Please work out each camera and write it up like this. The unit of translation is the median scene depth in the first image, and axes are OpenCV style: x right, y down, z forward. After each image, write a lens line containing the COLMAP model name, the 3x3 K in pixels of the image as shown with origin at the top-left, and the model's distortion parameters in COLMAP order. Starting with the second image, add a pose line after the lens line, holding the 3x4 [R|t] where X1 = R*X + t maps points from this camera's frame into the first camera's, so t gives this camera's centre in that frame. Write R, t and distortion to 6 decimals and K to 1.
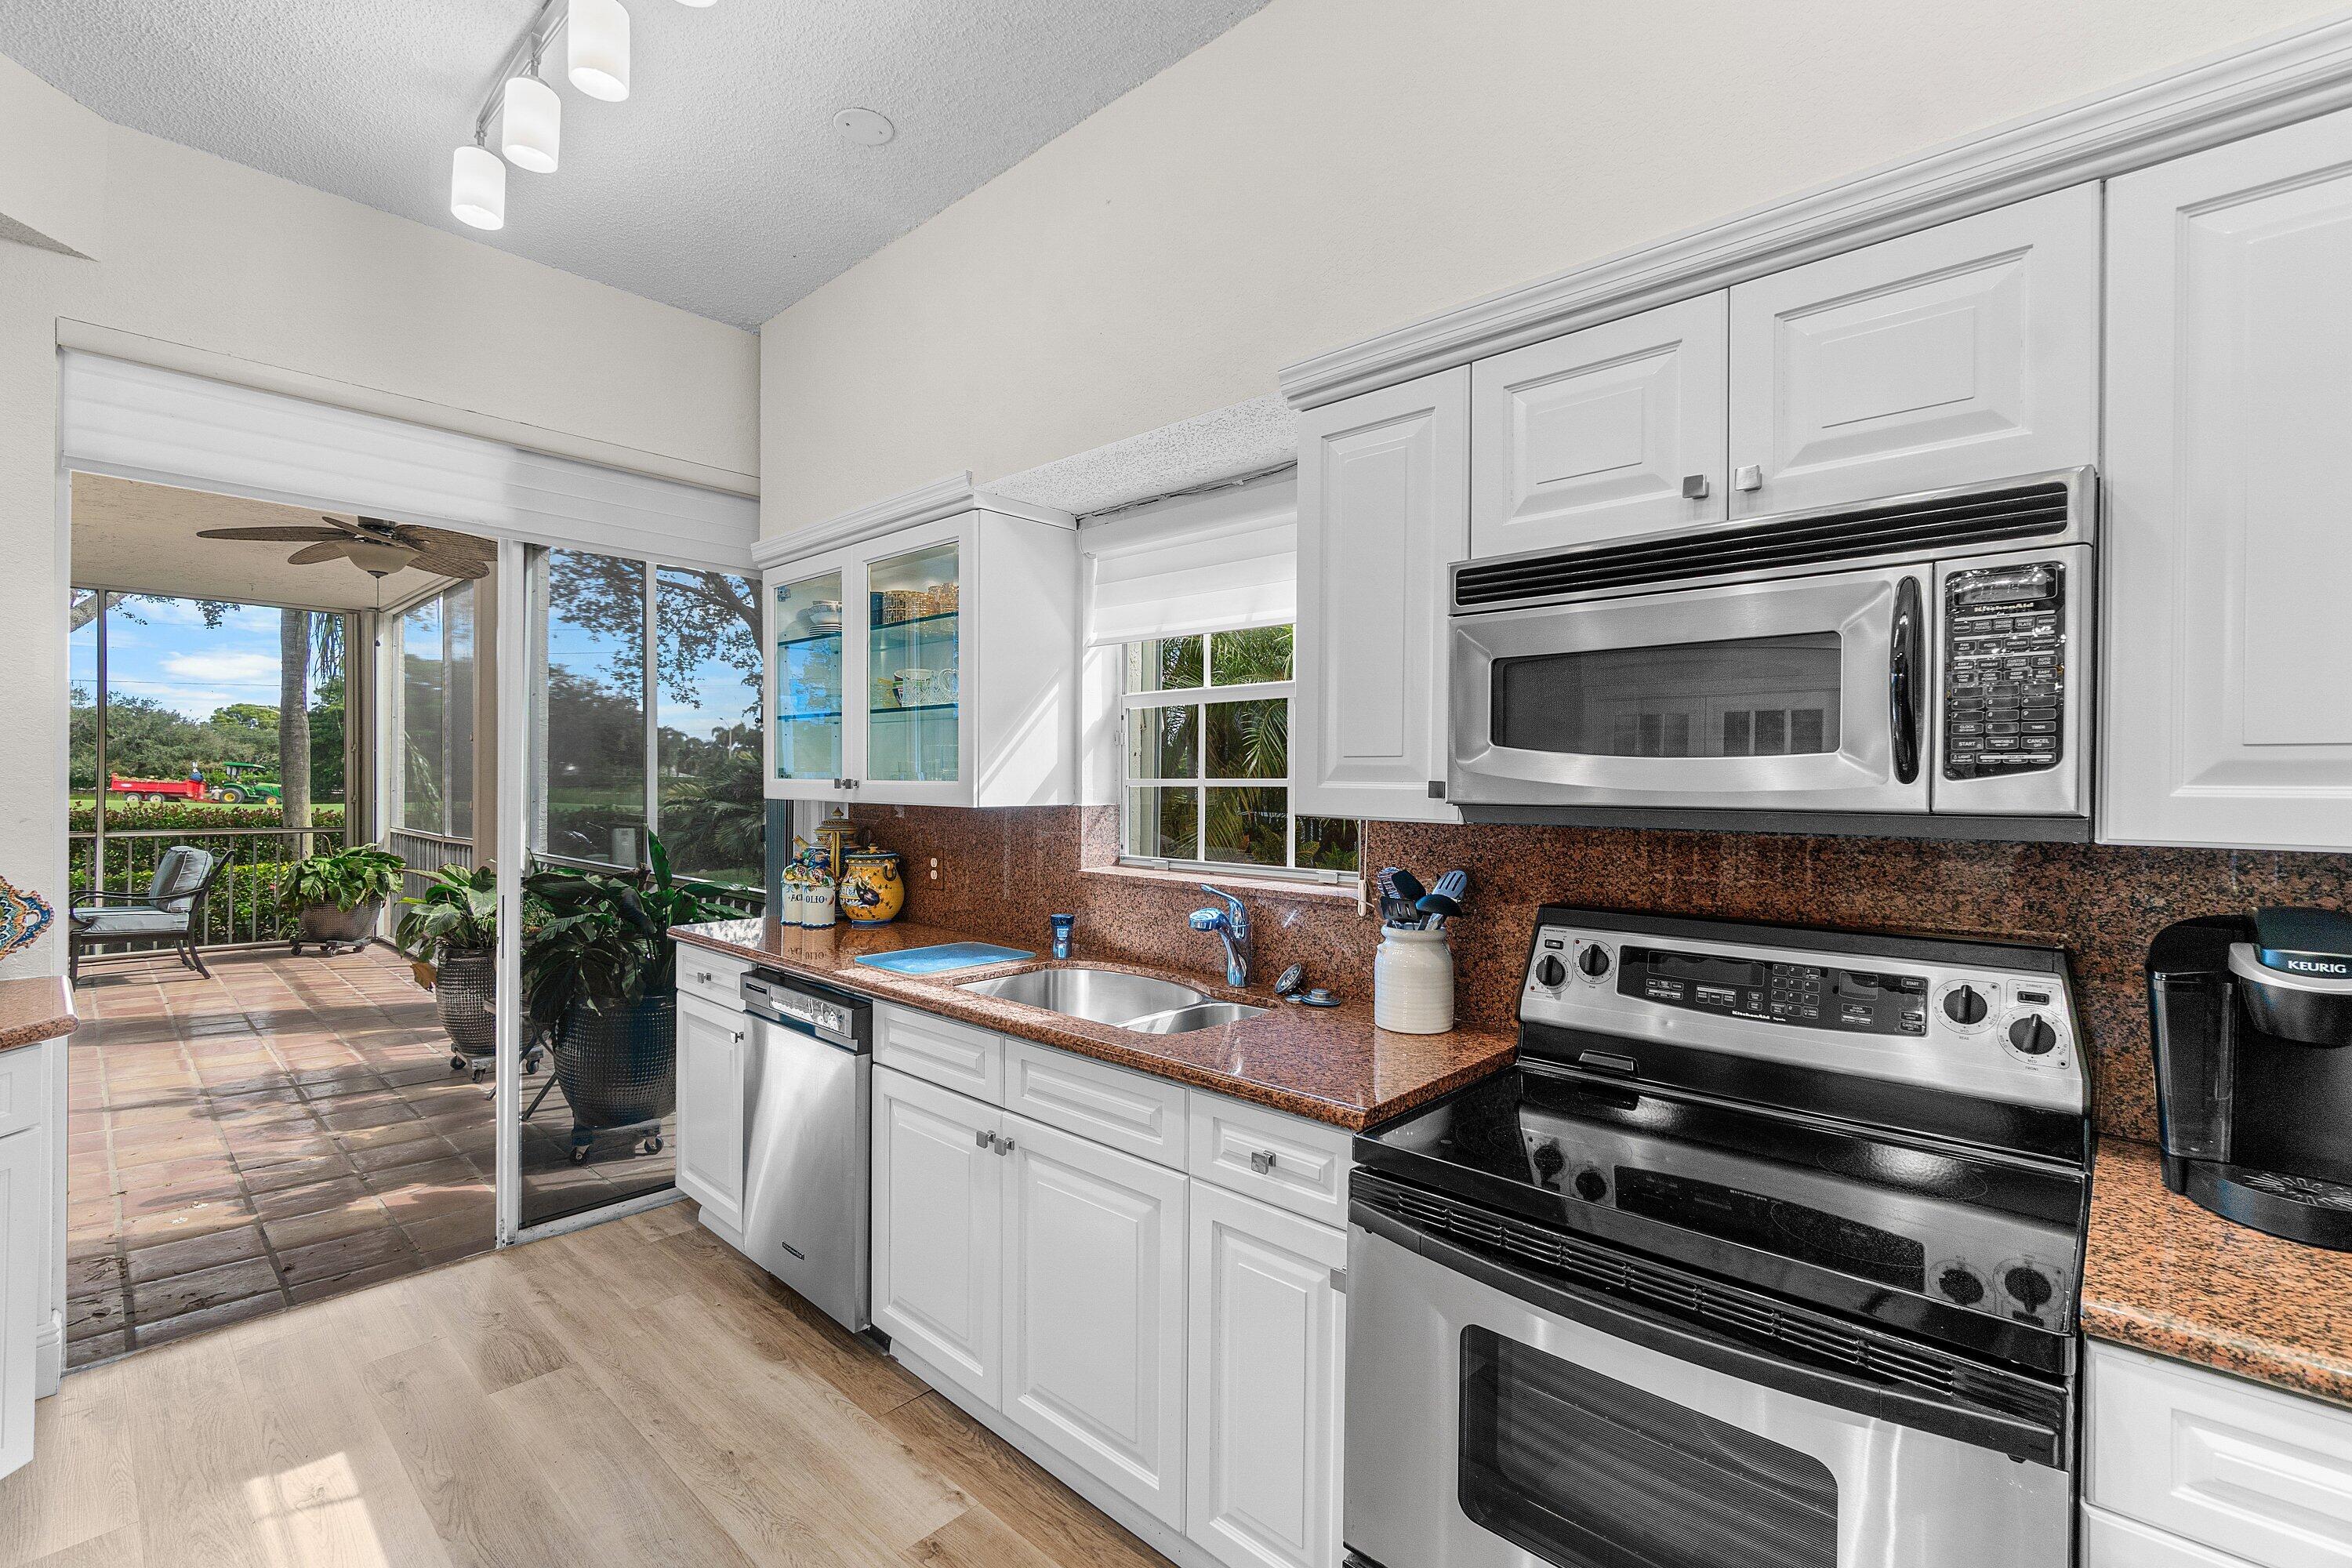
lens RADIAL K [[1037.9, 0, 1175.3], [0, 1037.9, 805.1], [0, 0, 1]] dist [0.001826, 0.000386]
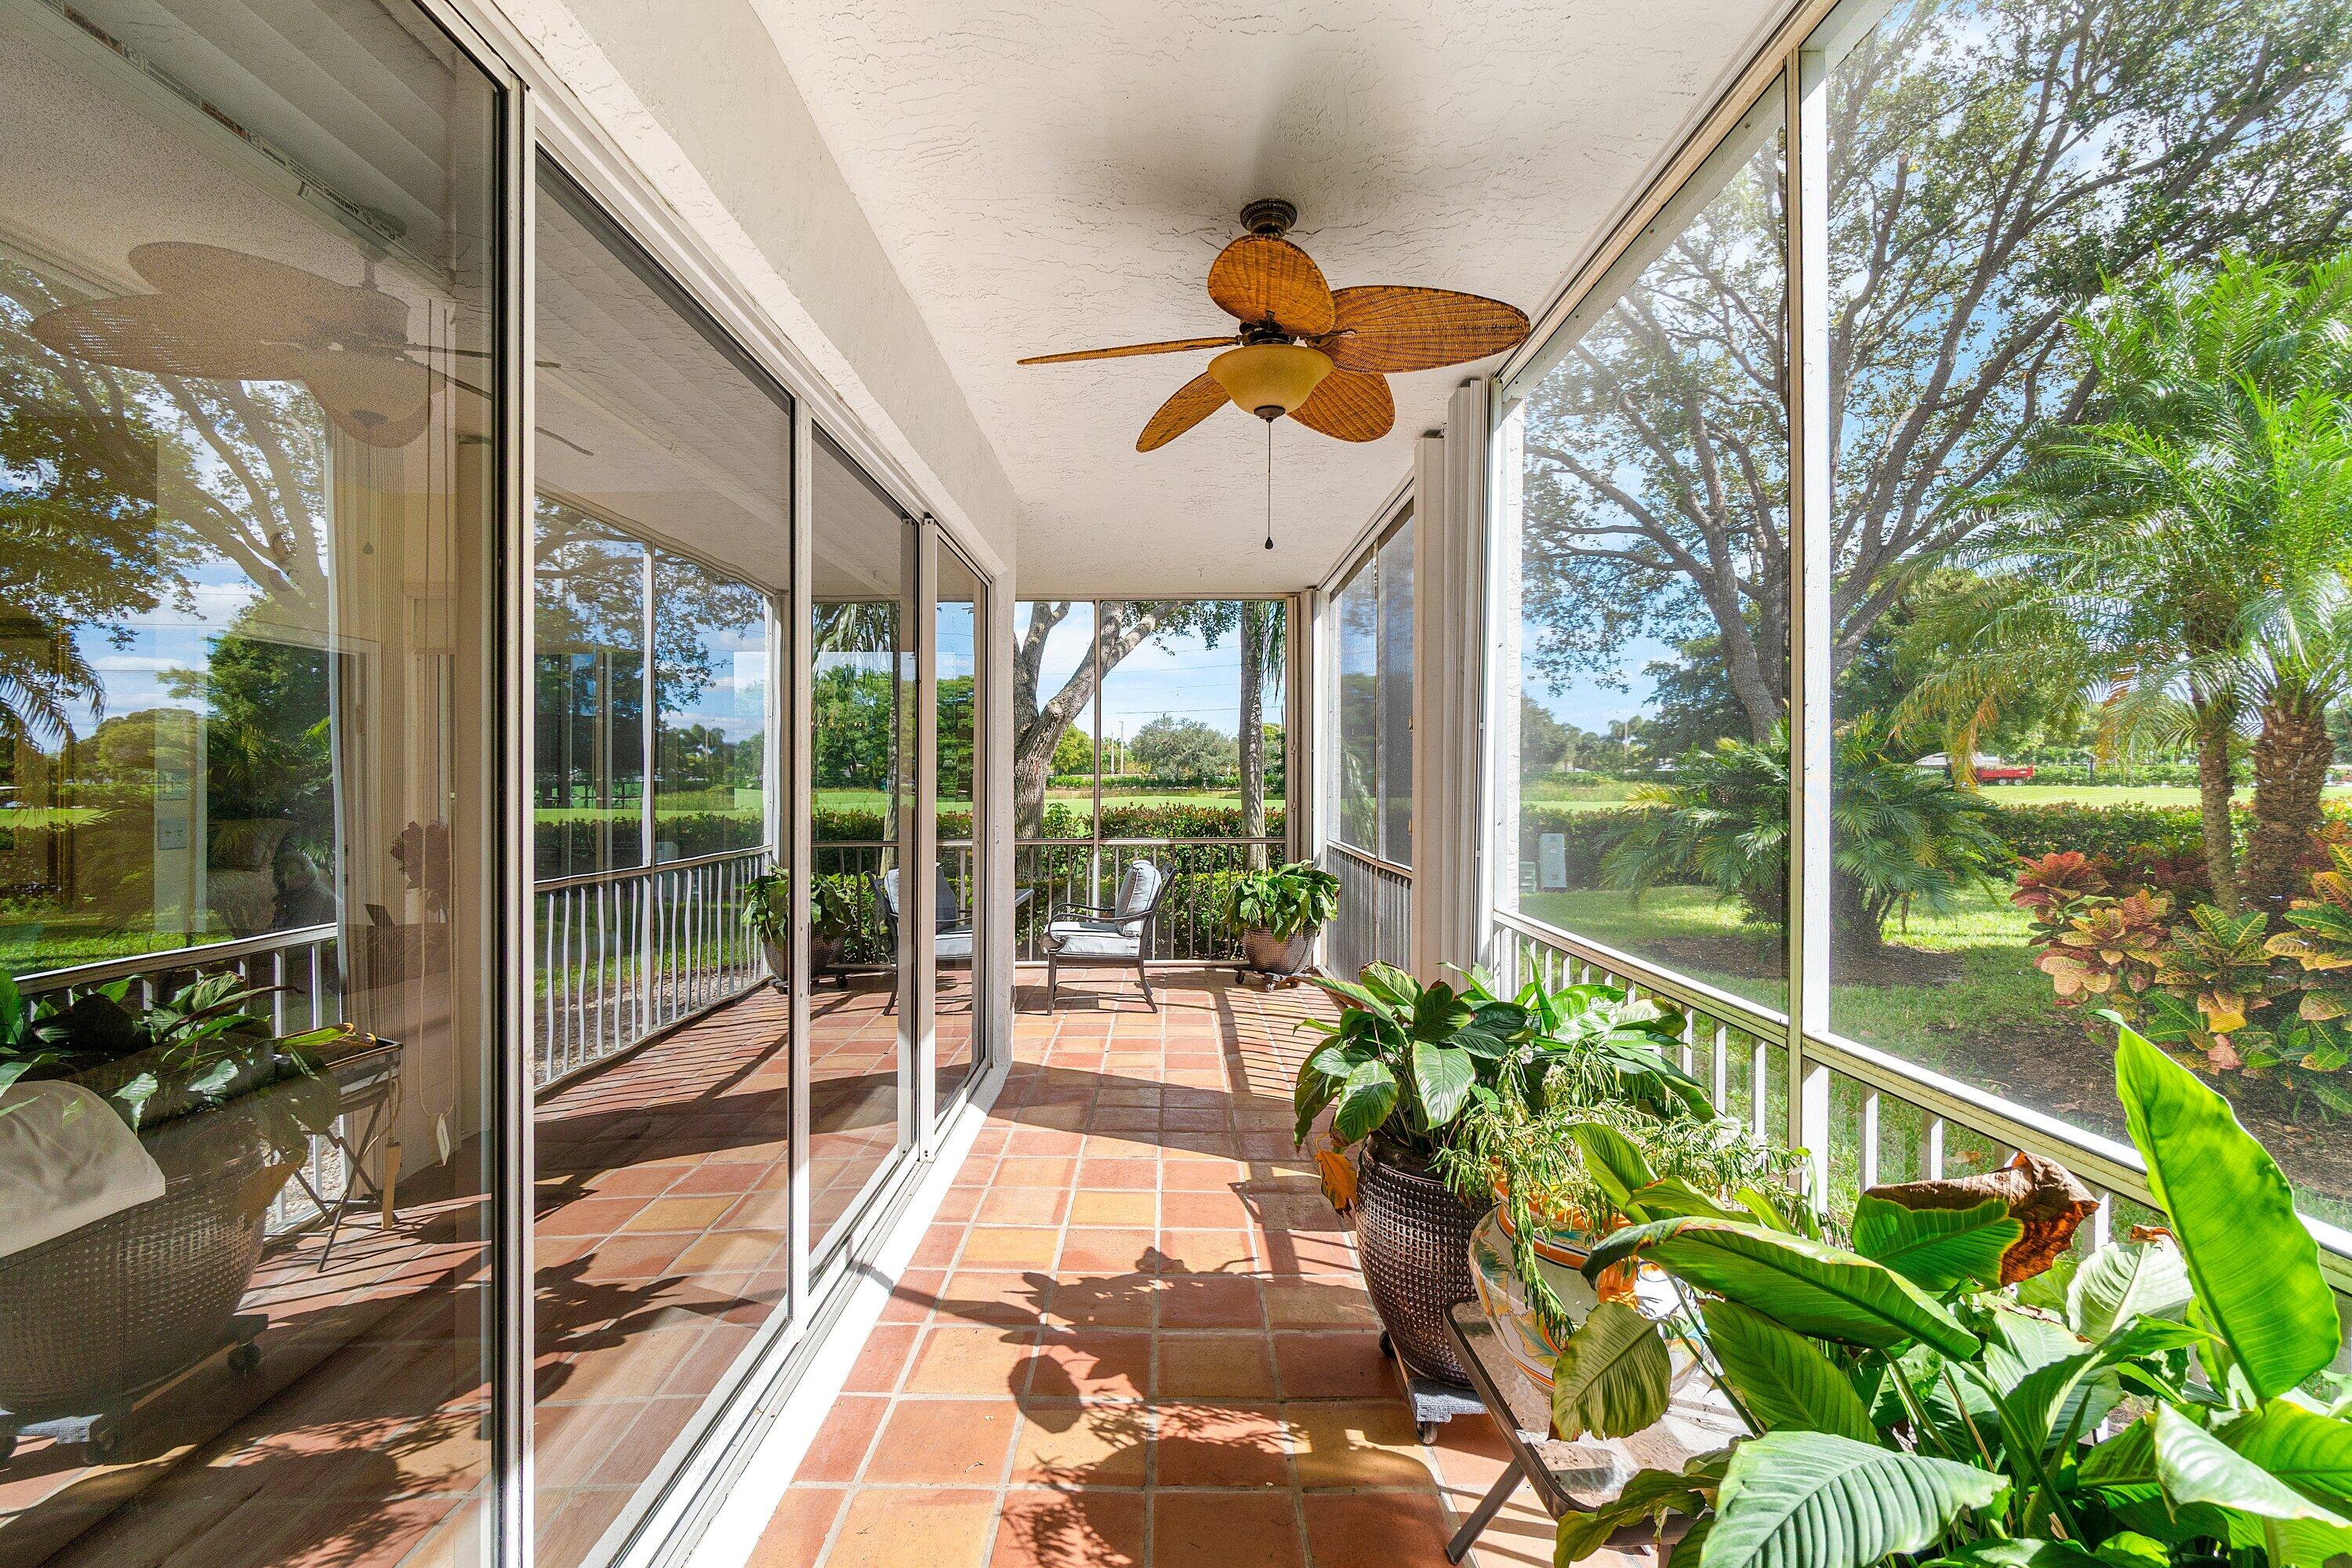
lens RADIAL K [[1047.3, 0, 1157.5], [0, 1047.3, 788.3], [0, 0, 1]] dist [-0.004651, -0.000688]
pose [[0.678783, -0.005900, -0.734315, -0.216369], [-0.002128, 0.999948, -0.010001, -0.012169], [0.734336, 0.008351, 0.678735, 0.312328]]
